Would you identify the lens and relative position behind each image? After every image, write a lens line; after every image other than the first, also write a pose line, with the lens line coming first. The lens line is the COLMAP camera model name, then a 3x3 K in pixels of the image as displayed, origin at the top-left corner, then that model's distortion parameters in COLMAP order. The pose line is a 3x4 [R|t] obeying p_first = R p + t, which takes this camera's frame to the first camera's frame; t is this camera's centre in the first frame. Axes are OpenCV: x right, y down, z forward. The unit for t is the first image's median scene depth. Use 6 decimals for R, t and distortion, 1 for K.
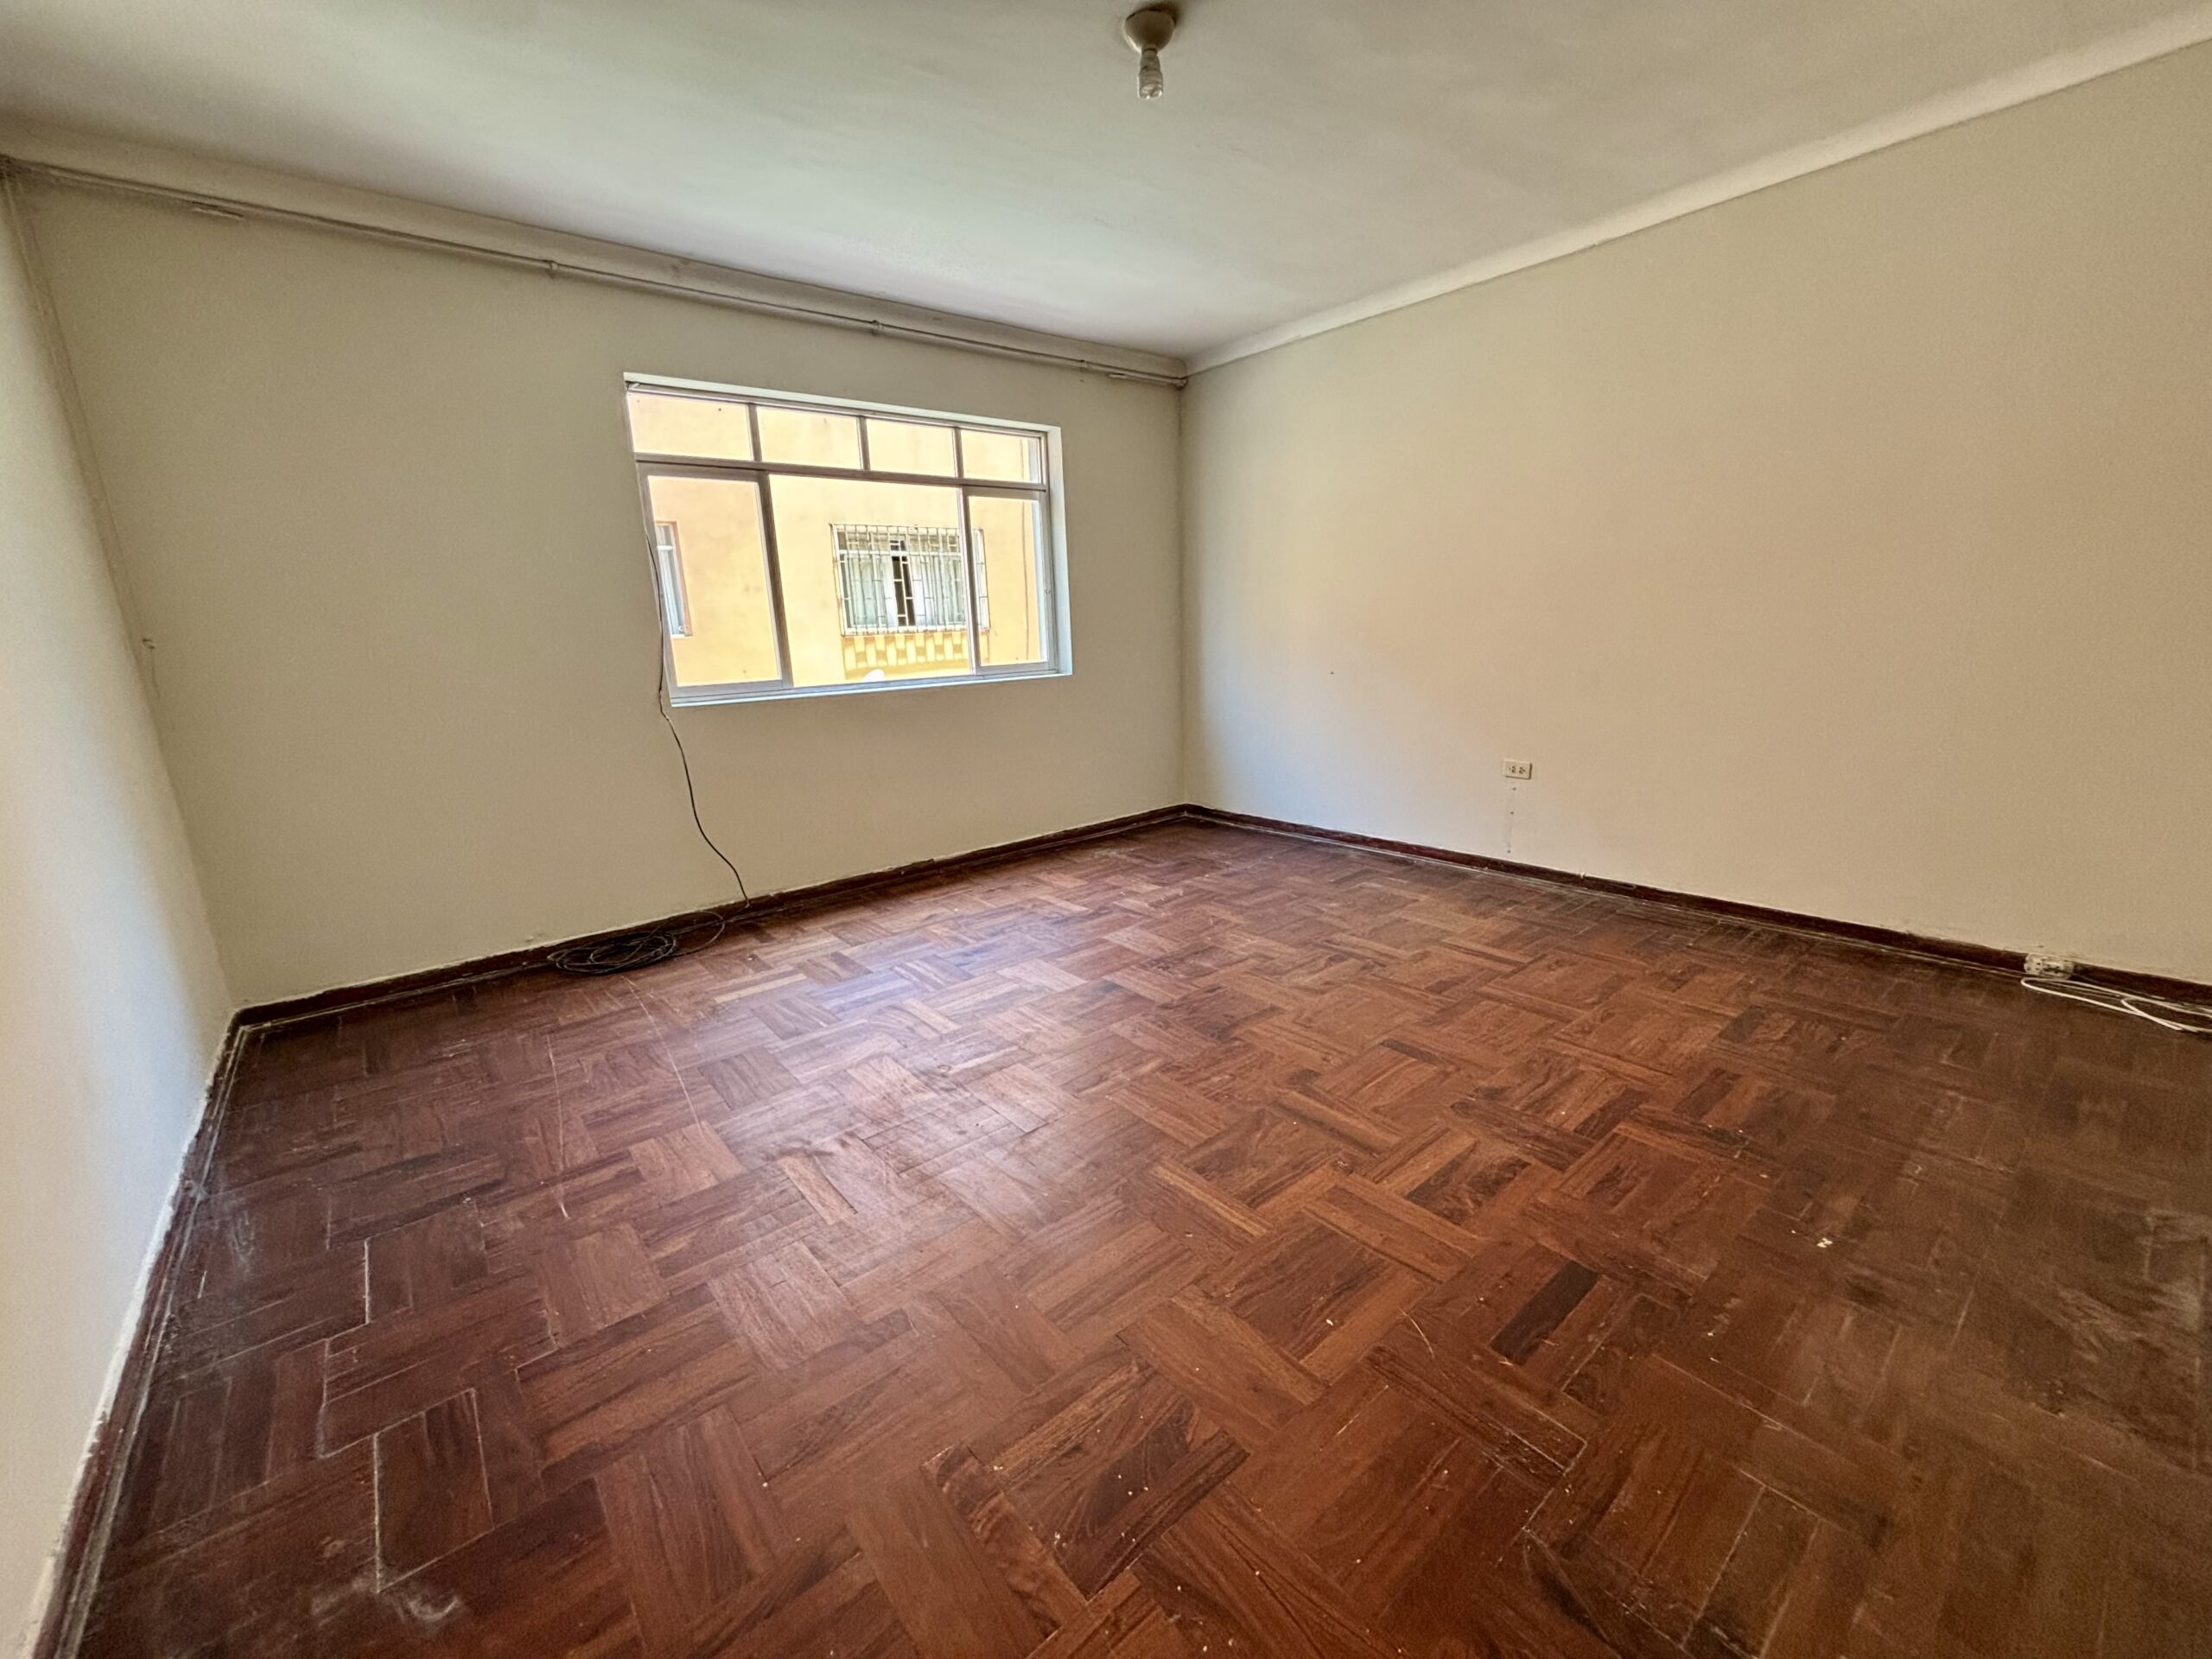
lens RADIAL K [[900.0, 0, 1098.3], [0, 900.0, 828.5], [0, 0, 1]] dist [0.011196, -0.000005]
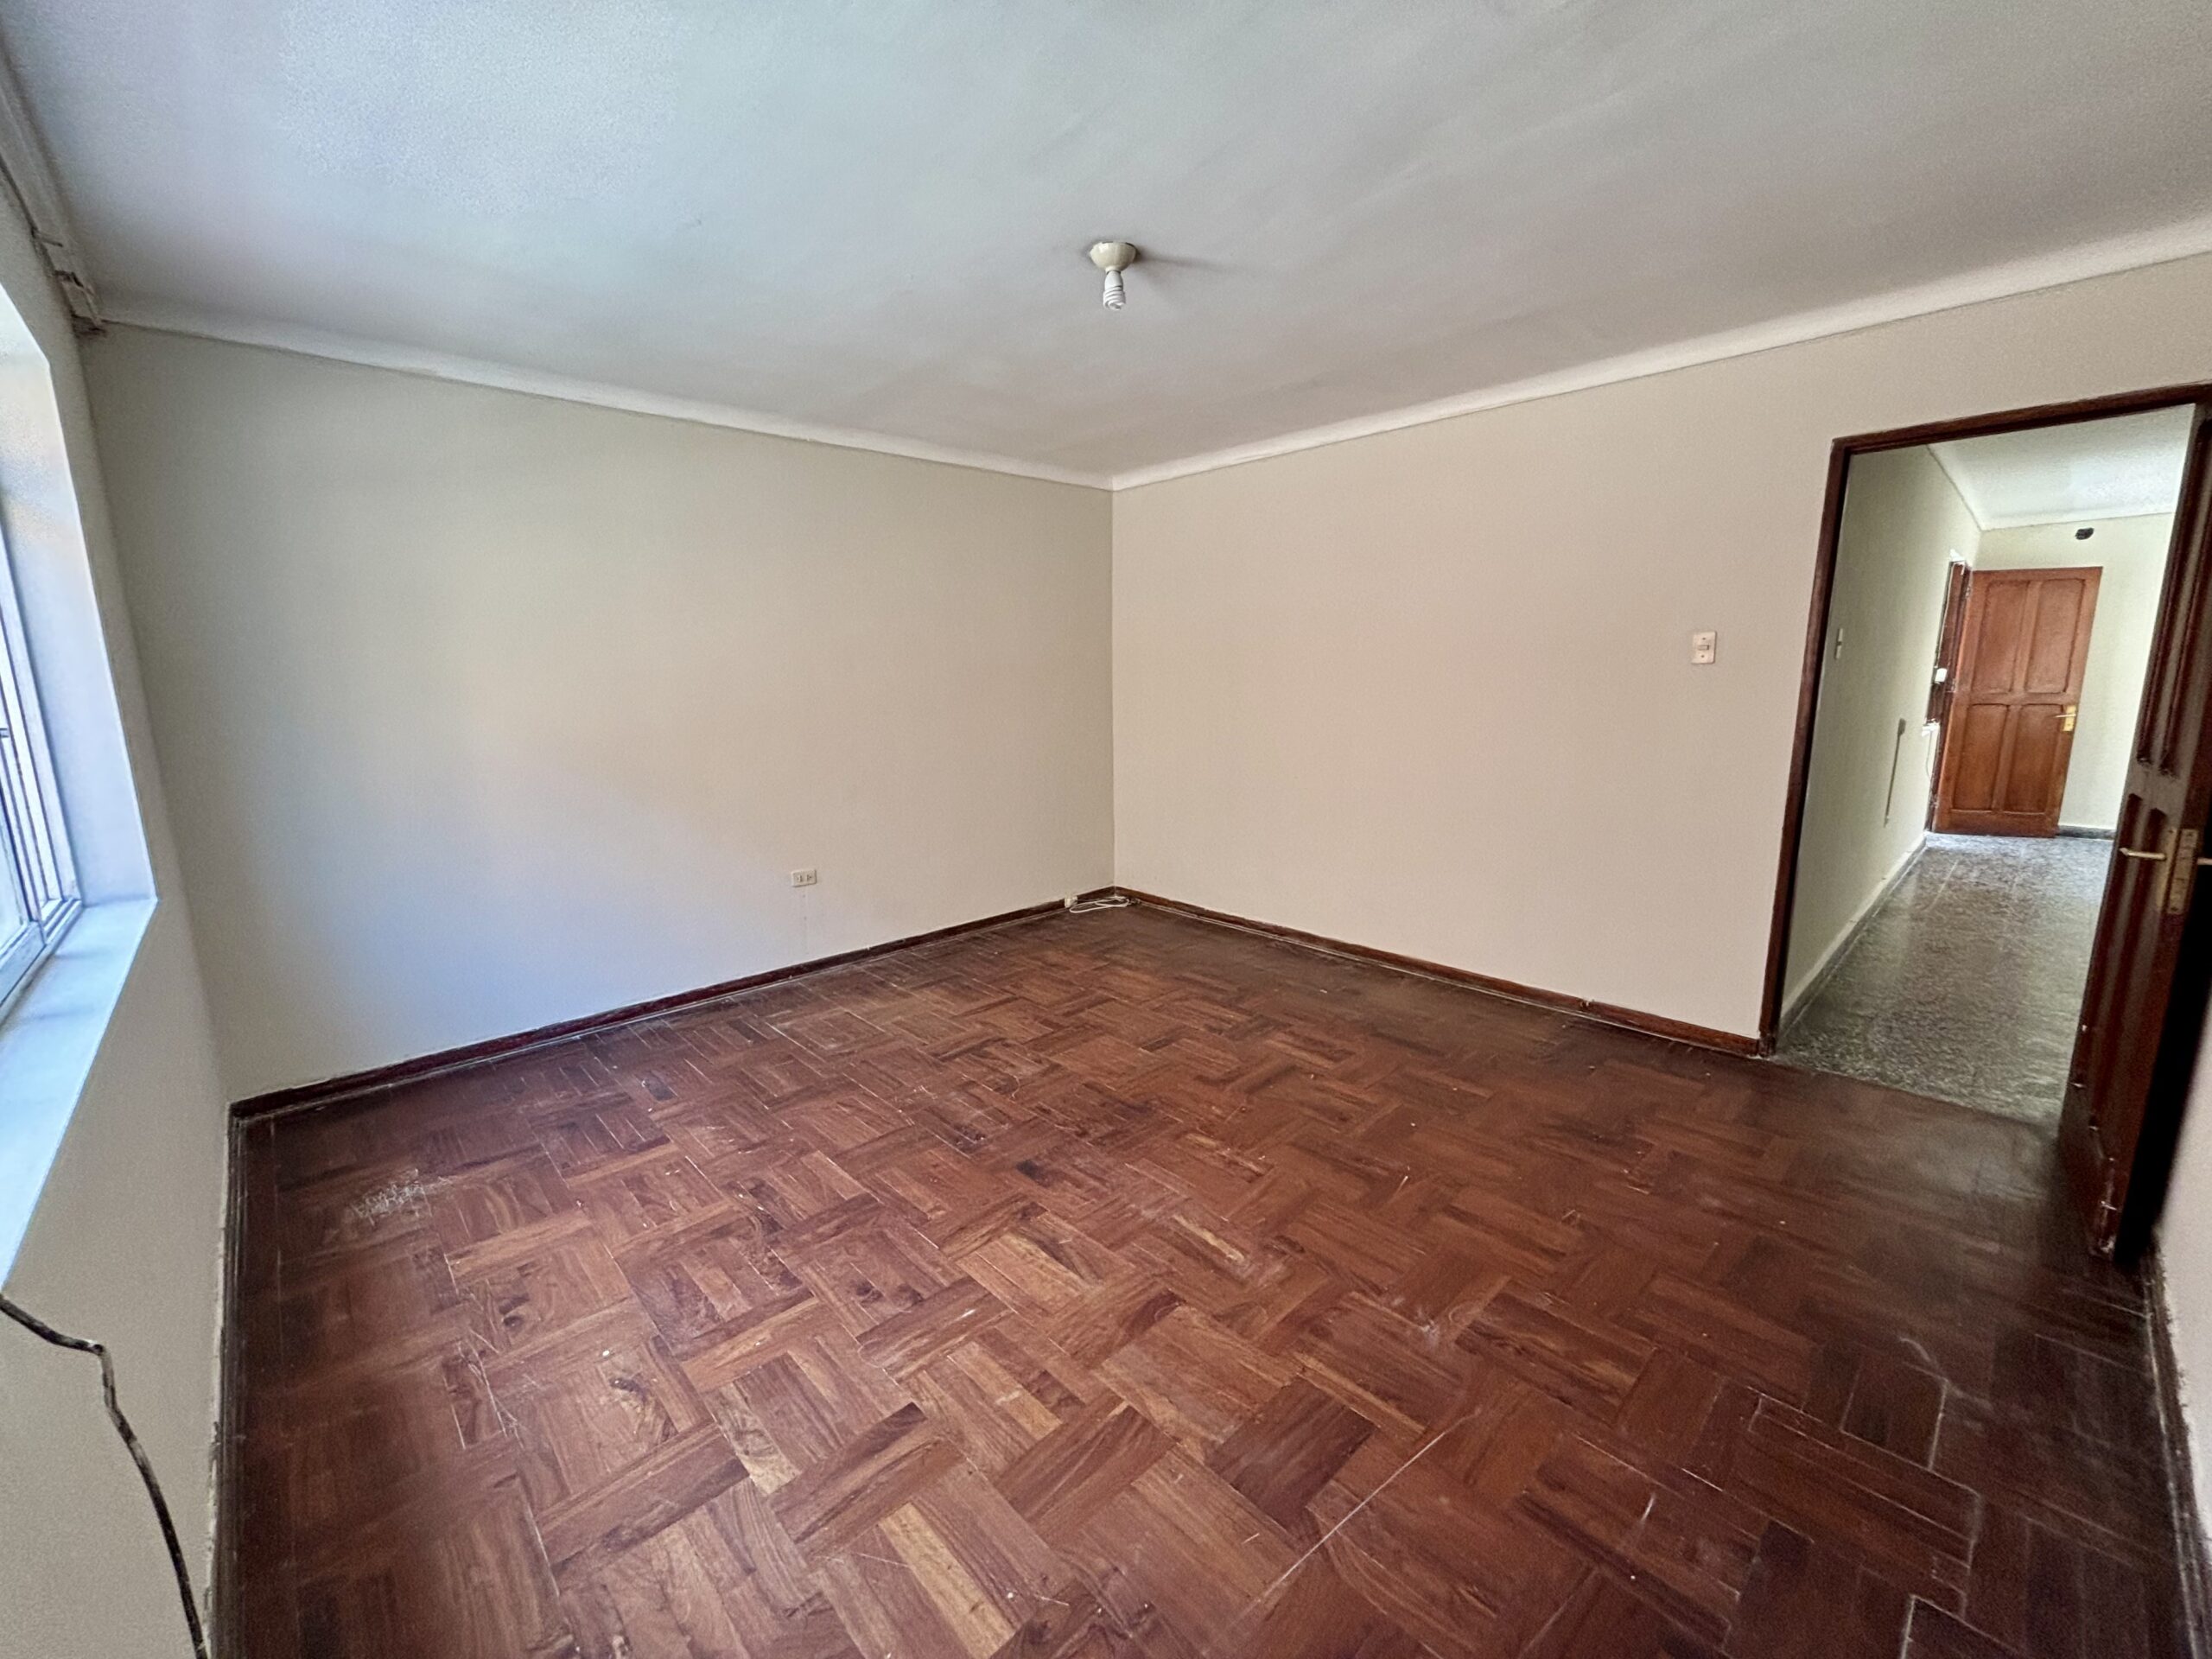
lens RADIAL K [[882.0, 0, 1106.0], [0, 882.0, 829.5], [0, 0, 1]] dist [-0.001771, -0.000079]
pose [[-0.064908, -0.138737, 0.988200, -0.729911], [0.244322, 0.957938, 0.150537, -0.230593], [-0.967519, 0.251210, -0.028282, 0.781545]]
